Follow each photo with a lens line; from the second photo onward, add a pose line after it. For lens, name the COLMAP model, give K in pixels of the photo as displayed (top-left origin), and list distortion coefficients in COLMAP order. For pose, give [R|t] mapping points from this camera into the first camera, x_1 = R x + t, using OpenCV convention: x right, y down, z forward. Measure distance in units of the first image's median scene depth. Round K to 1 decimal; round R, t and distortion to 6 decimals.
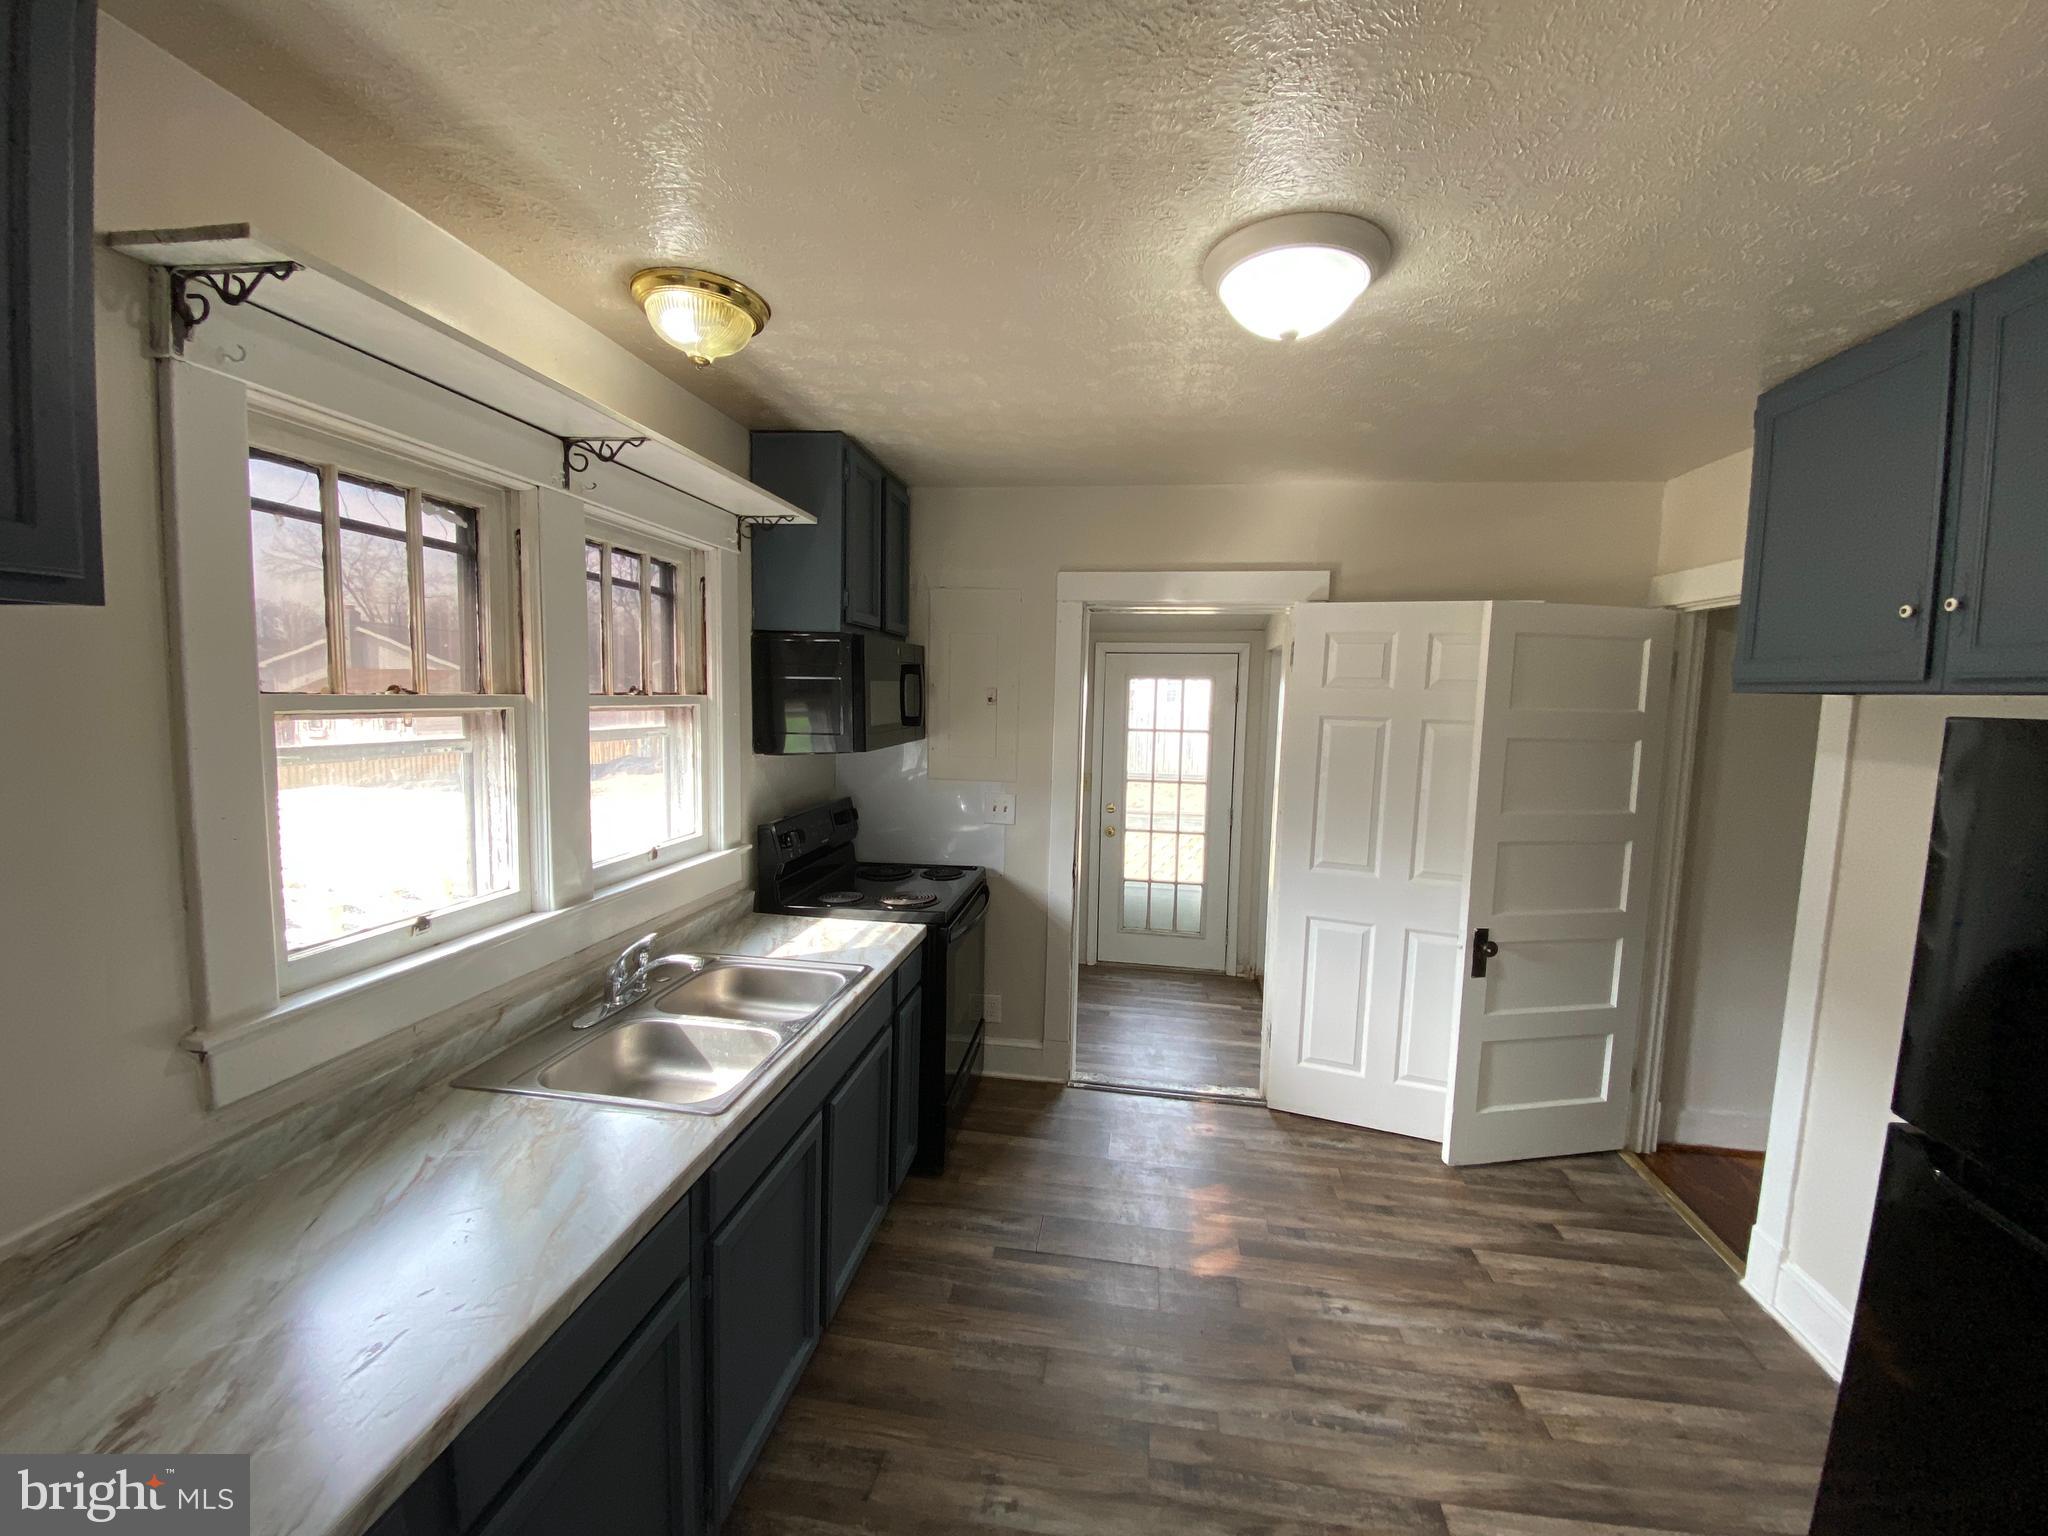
lens RADIAL K [[835.0, 0, 1024.0], [0, 835.0, 768.0], [0, 0, 1]] dist [0.034791, -0.027058]
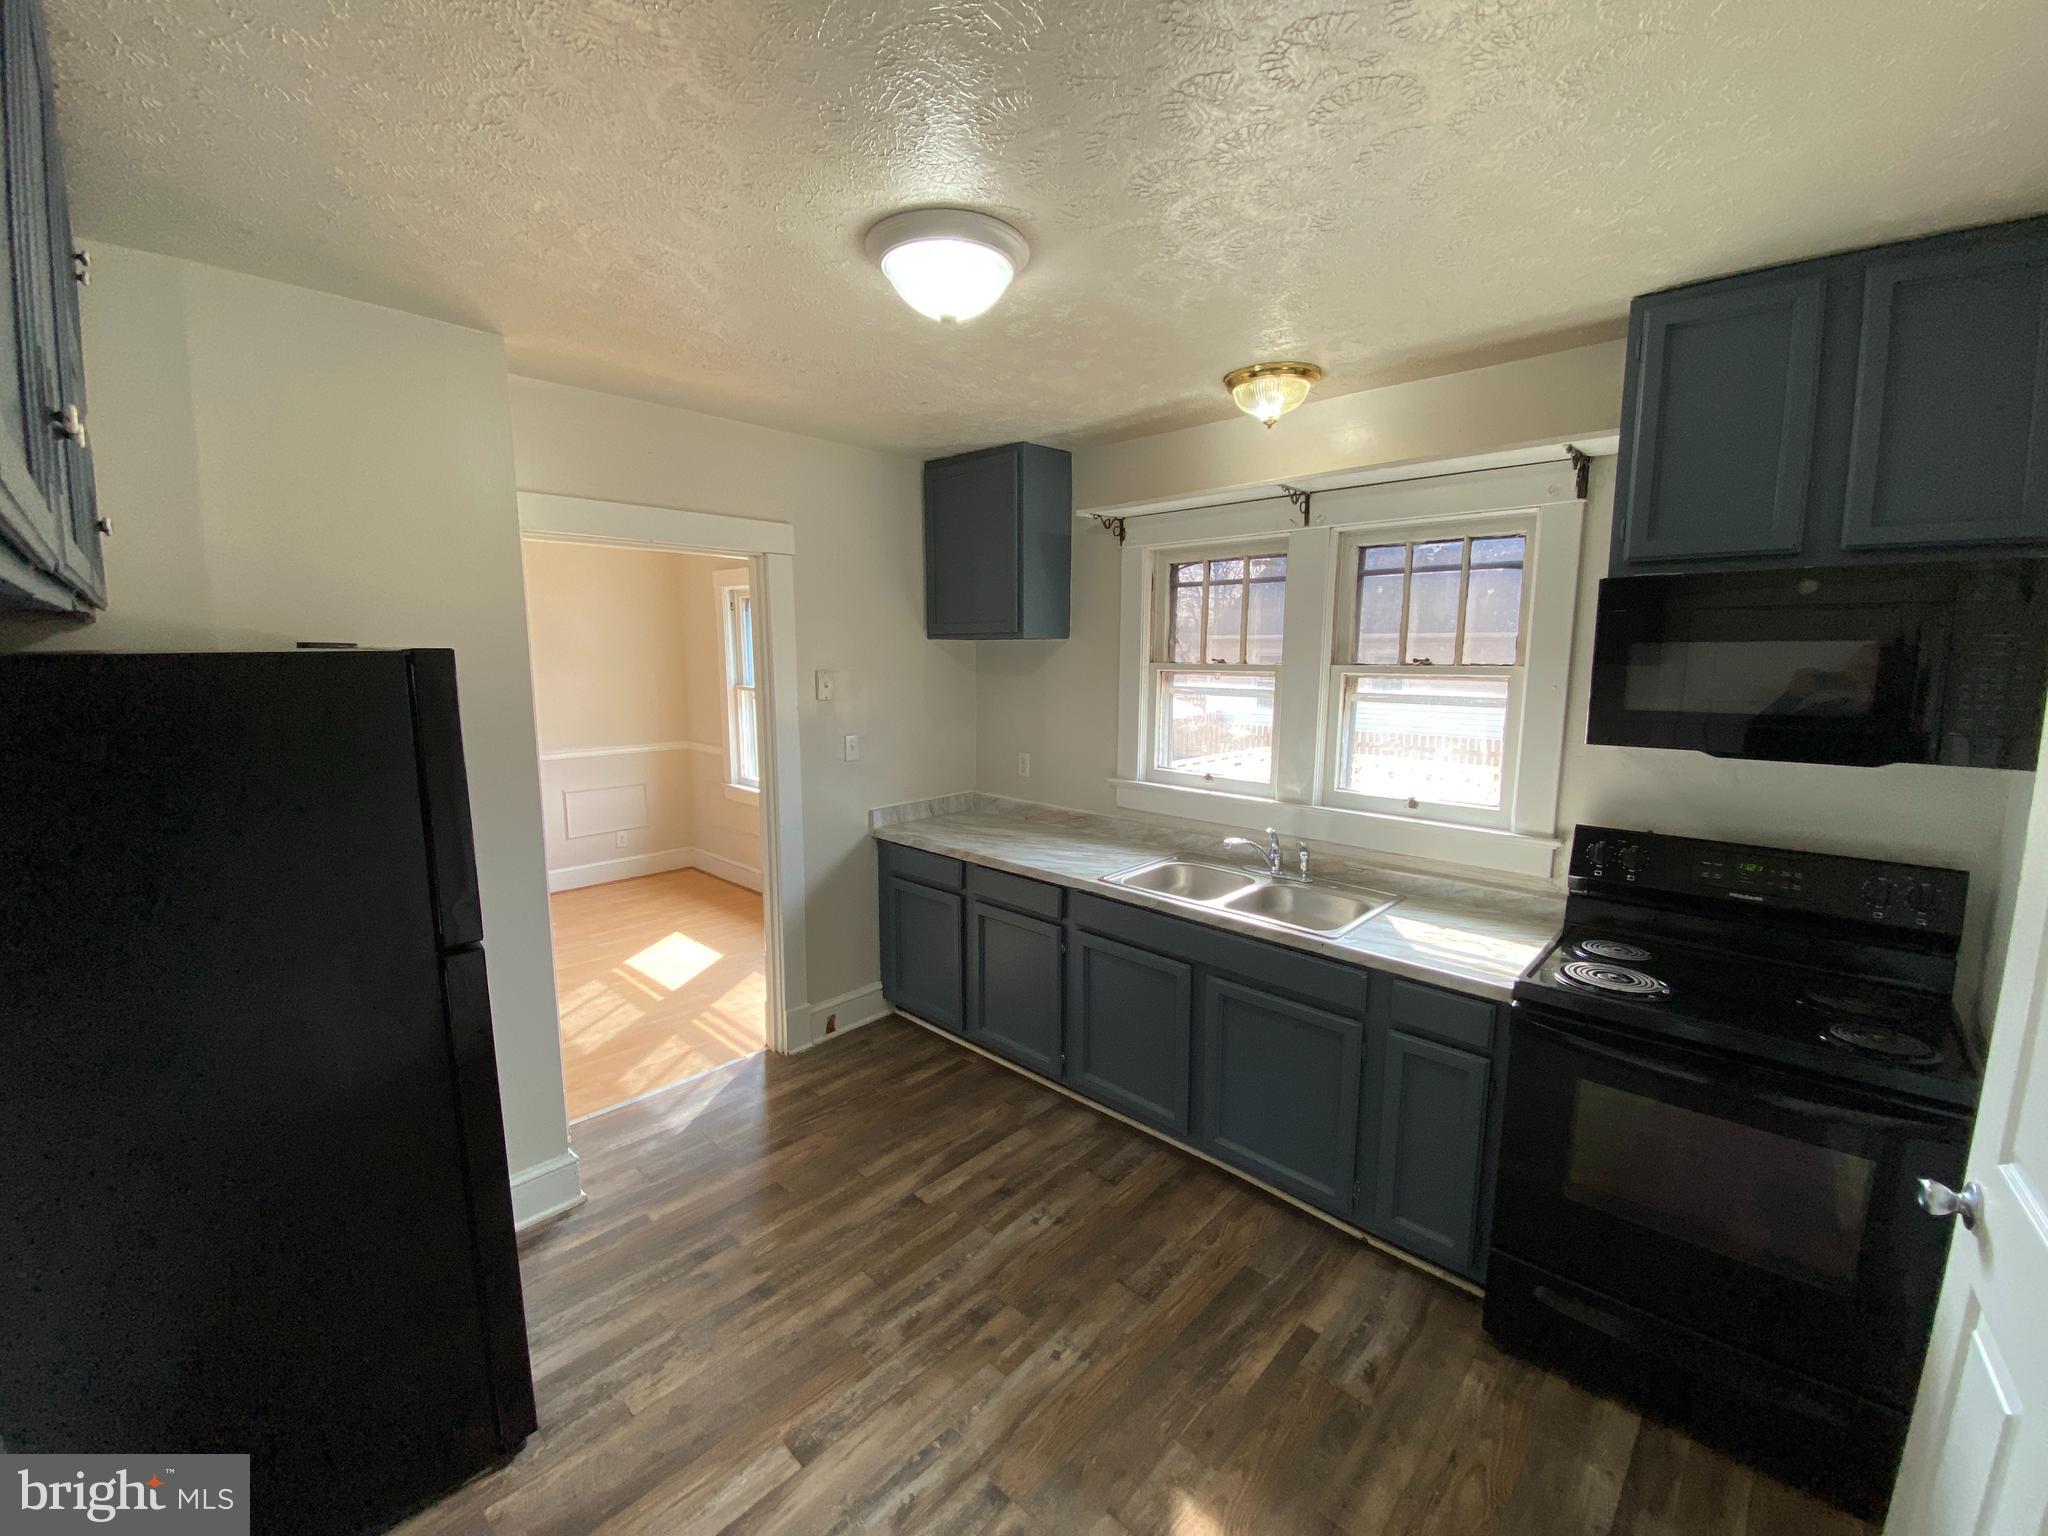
lens RADIAL K [[835.0, 0, 1024.0], [0, 835.0, 768.0], [0, 0, 1]] dist [0.034791, -0.027058]
pose [[-0.573786, 0.084908, -0.814592, 0.977266], [-0.090440, 0.981960, 0.166058, -0.108281], [0.813997, 0.168953, -0.555756, 1.465361]]
